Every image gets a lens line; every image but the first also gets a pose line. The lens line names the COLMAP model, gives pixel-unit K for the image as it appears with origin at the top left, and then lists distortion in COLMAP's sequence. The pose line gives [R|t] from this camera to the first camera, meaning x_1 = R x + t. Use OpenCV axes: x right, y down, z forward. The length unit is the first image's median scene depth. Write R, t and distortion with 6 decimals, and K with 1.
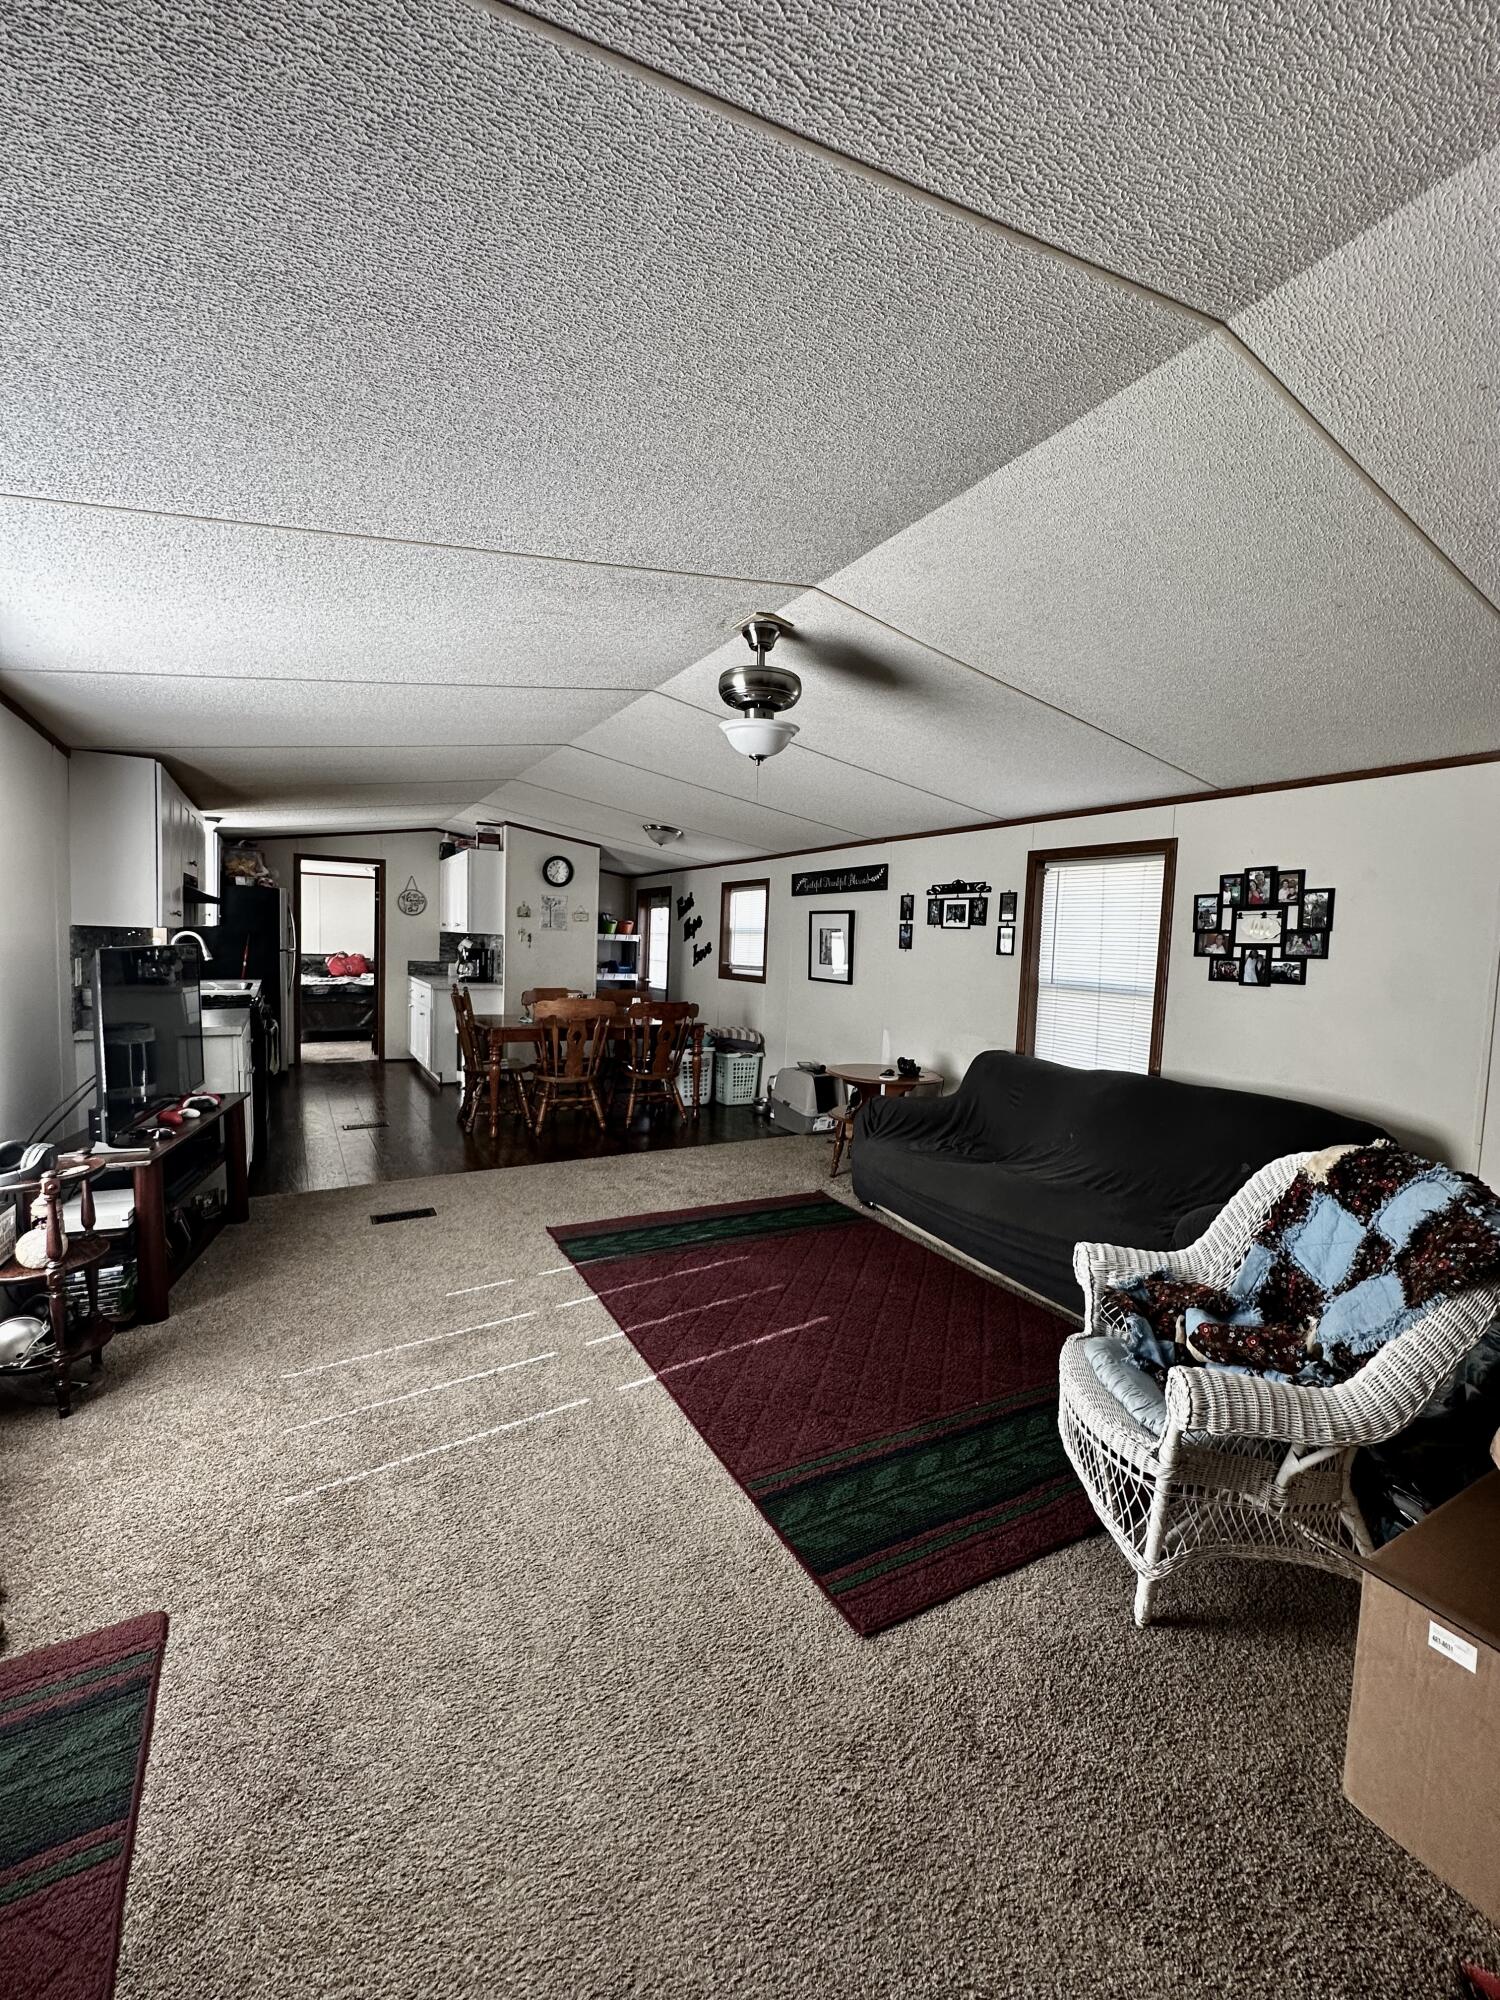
lens RADIAL K [[806.9, 0, 744.0], [0, 806.9, 999.9], [0, 0, 1]] dist [-0.000223, 0.000107]
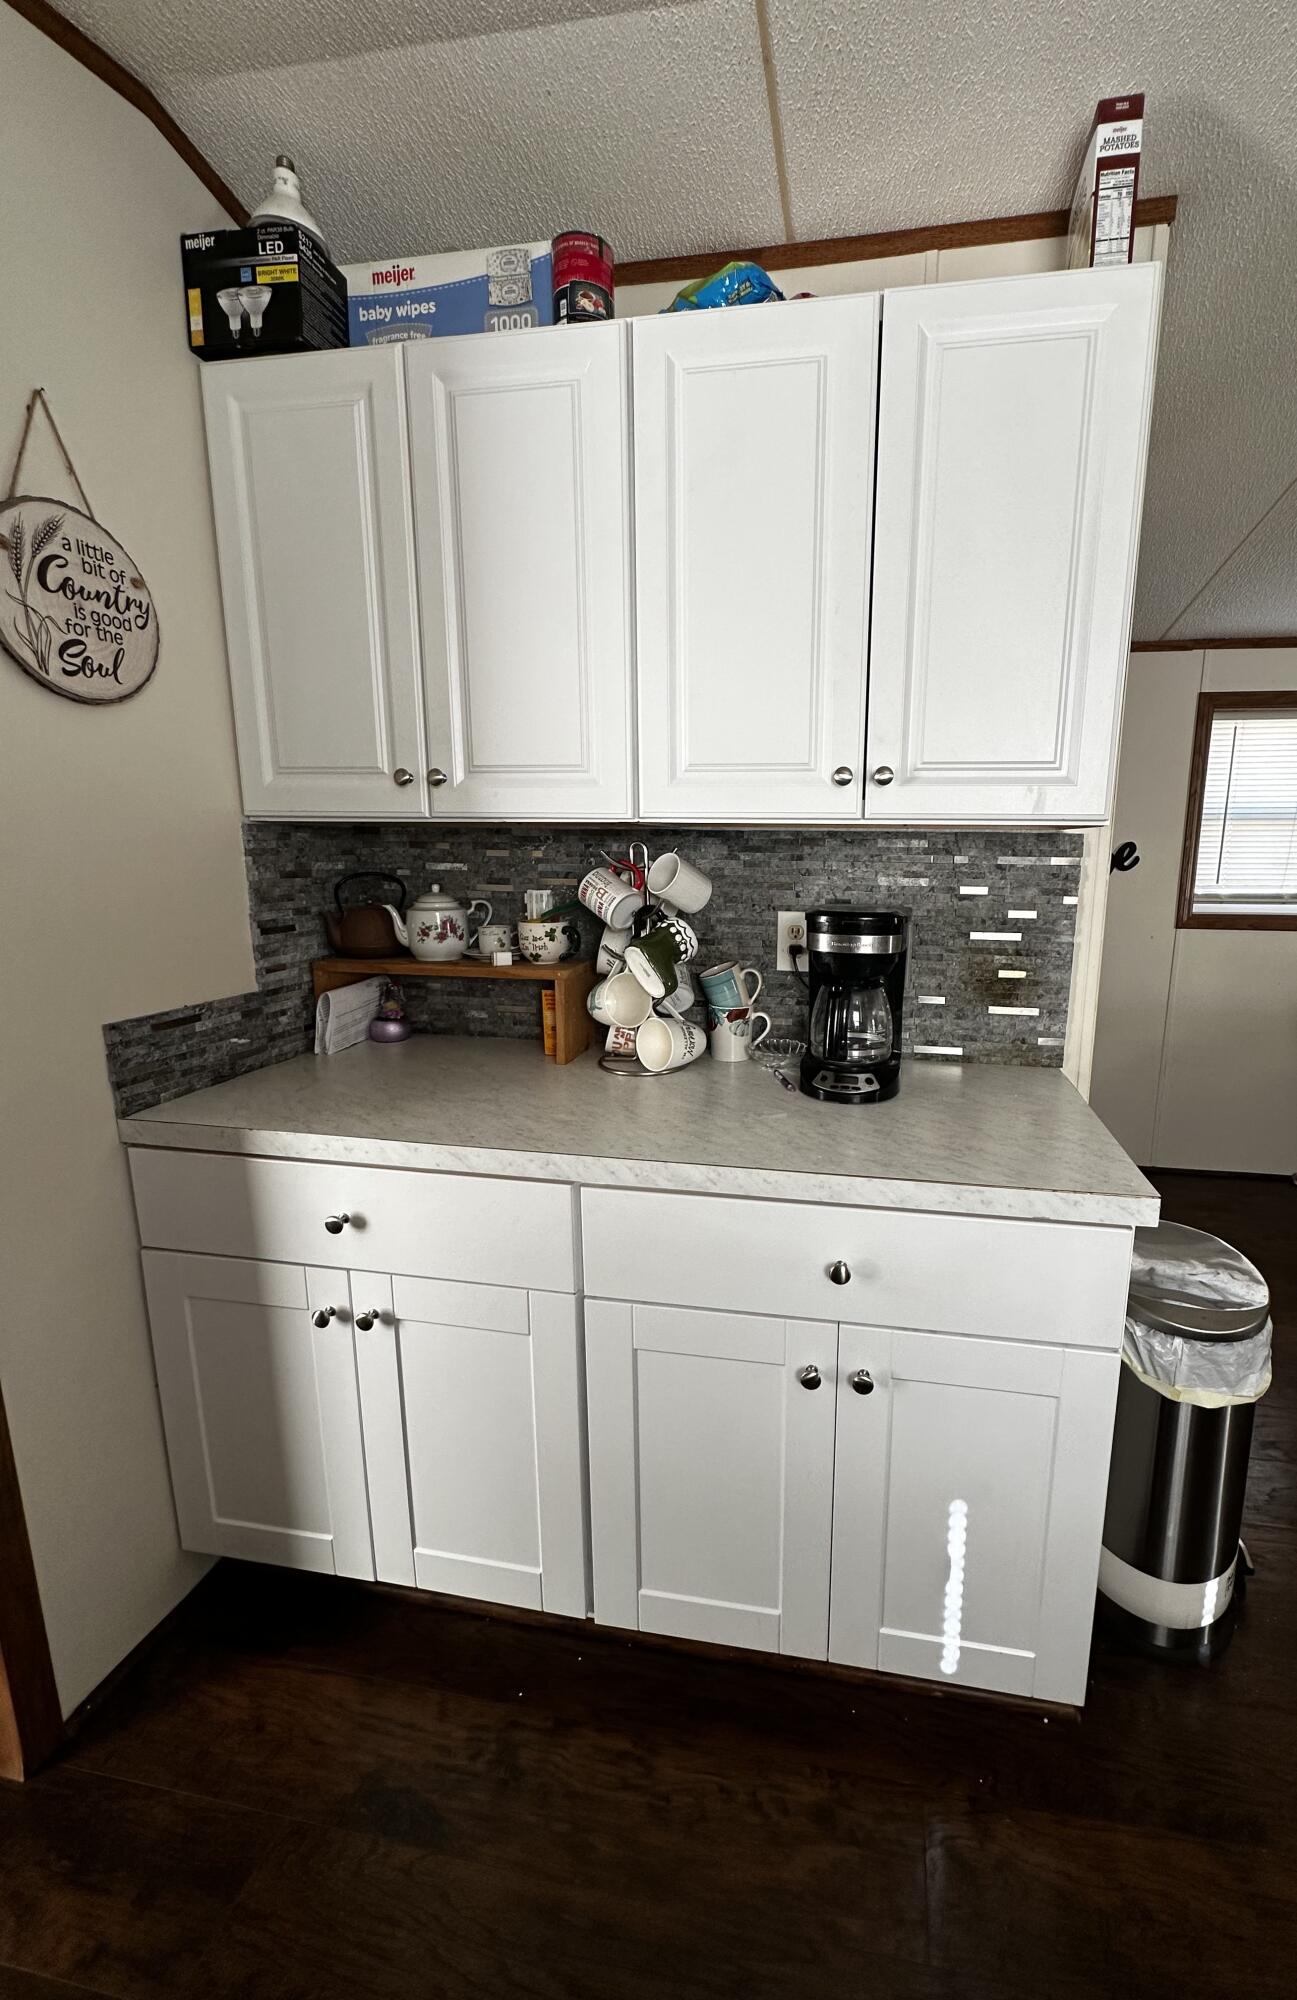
lens RADIAL K [[824.3, 0, 651.7], [0, 824.3, 1001.0], [0, 0, 1]] dist [0.000981, 0.000061]
pose [[0.640108, -0.172544, 0.748659, -0.524801], [0.070531, 0.983537, 0.166372, -0.080049], [-0.765040, -0.053692, 0.641740, 0.937205]]
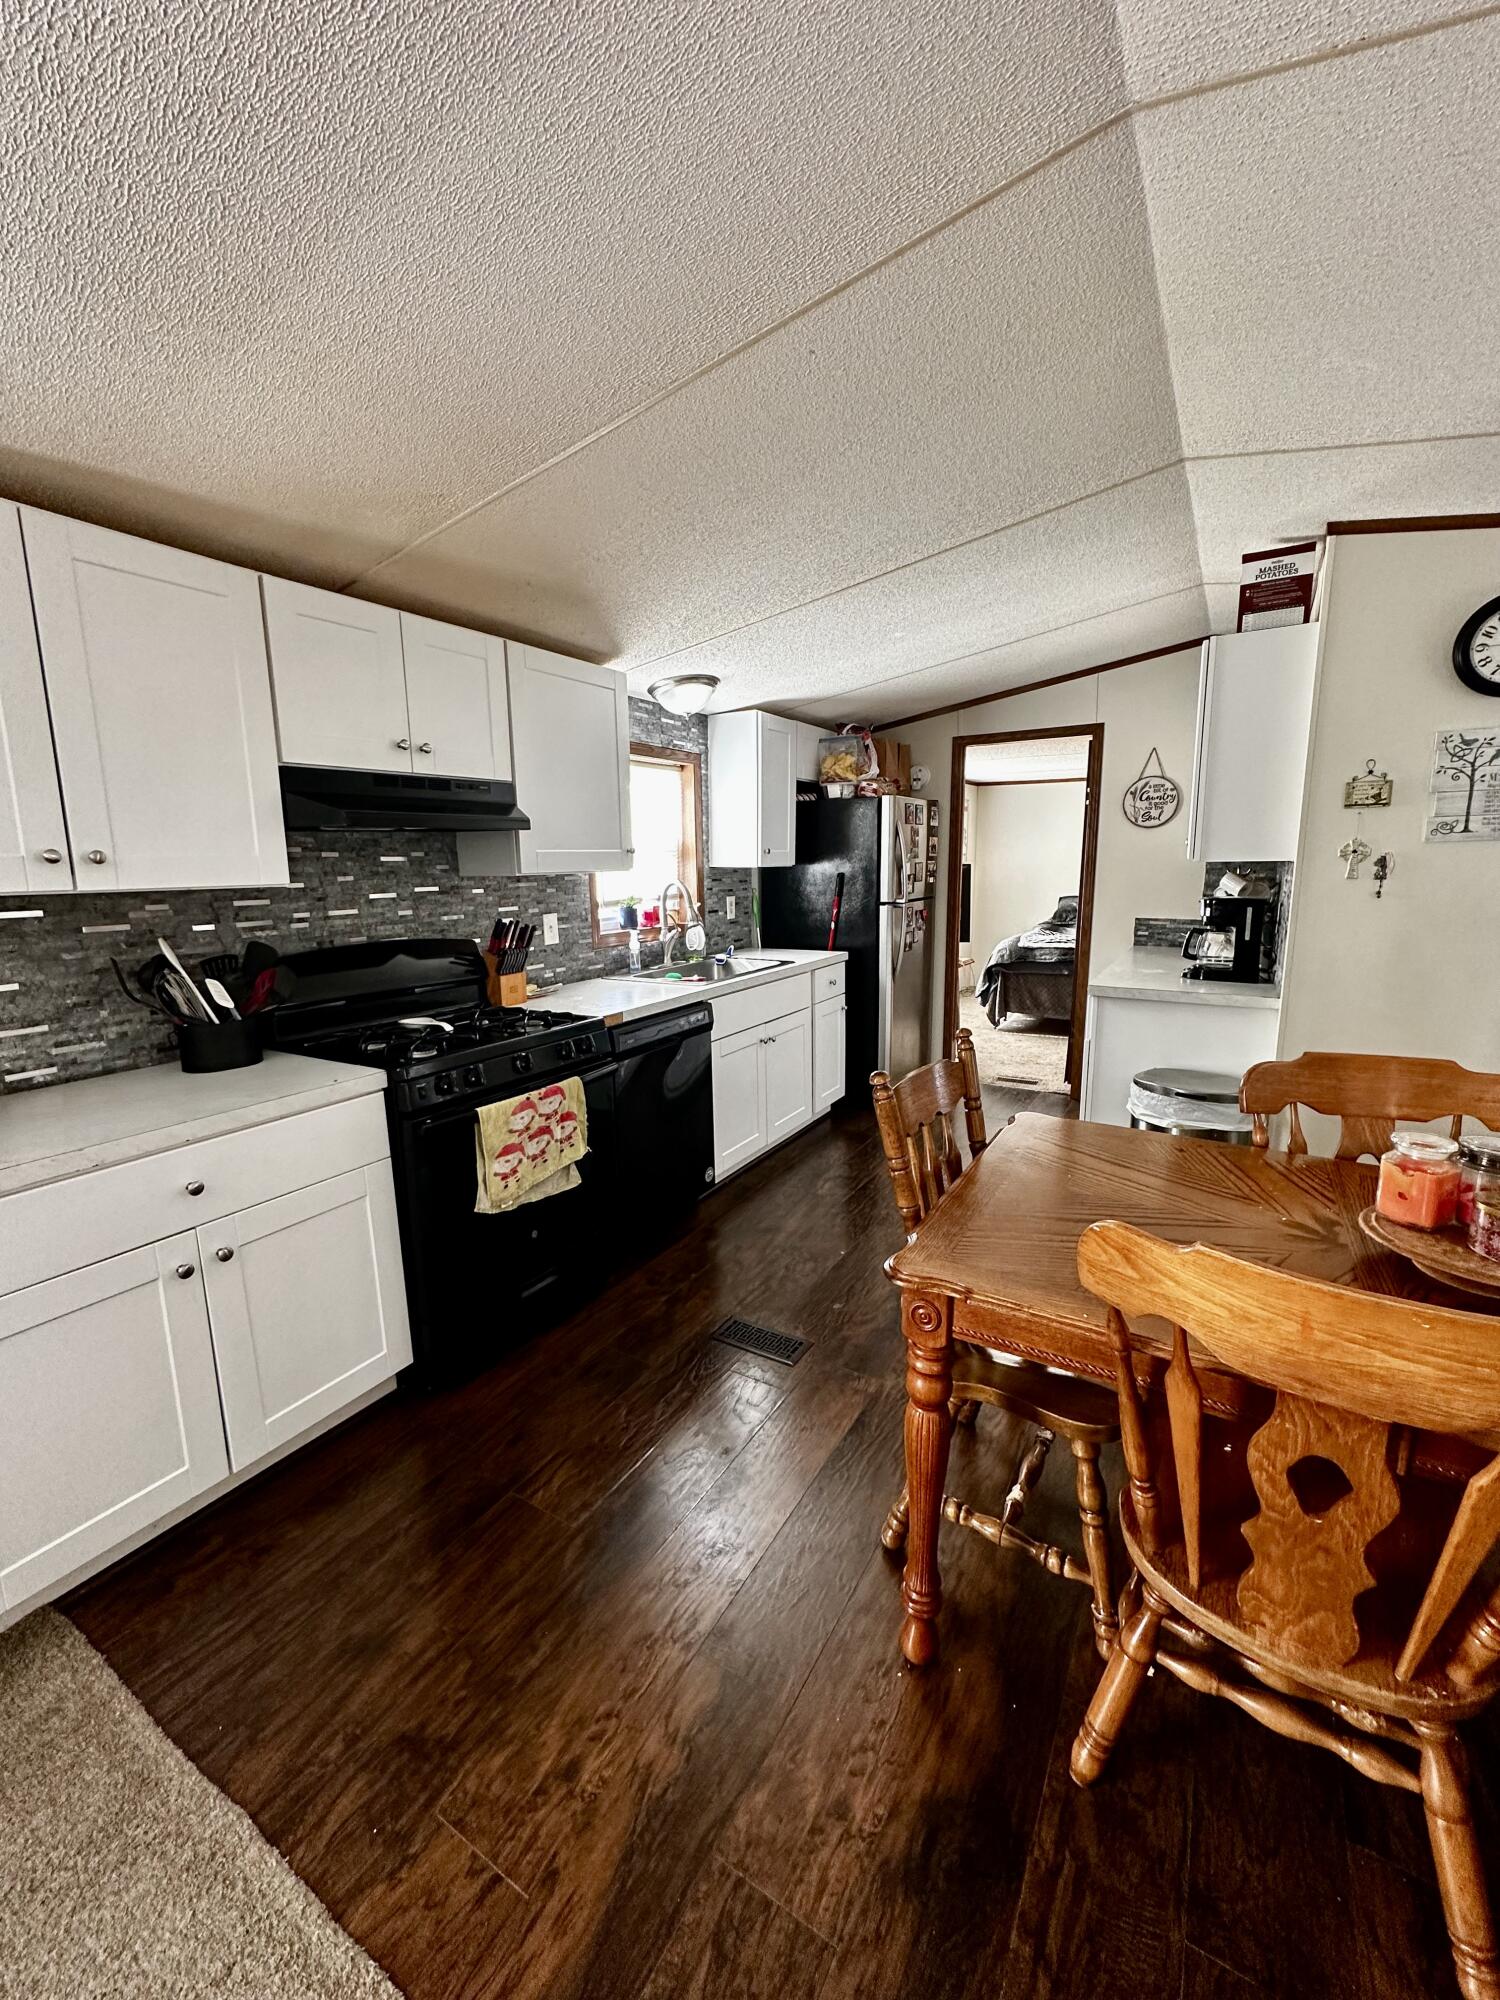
lens RADIAL K [[806.9, 0, 746.7], [0, 806.9, 995.0], [0, 0, 1]] dist [-0.000223, 0.000107]
pose [[0.484187, 0.105724, -0.868554, -0.096037], [-0.034729, 0.994213, 0.101659, -0.049425], [0.874275, -0.019058, 0.485056, 0.603385]]
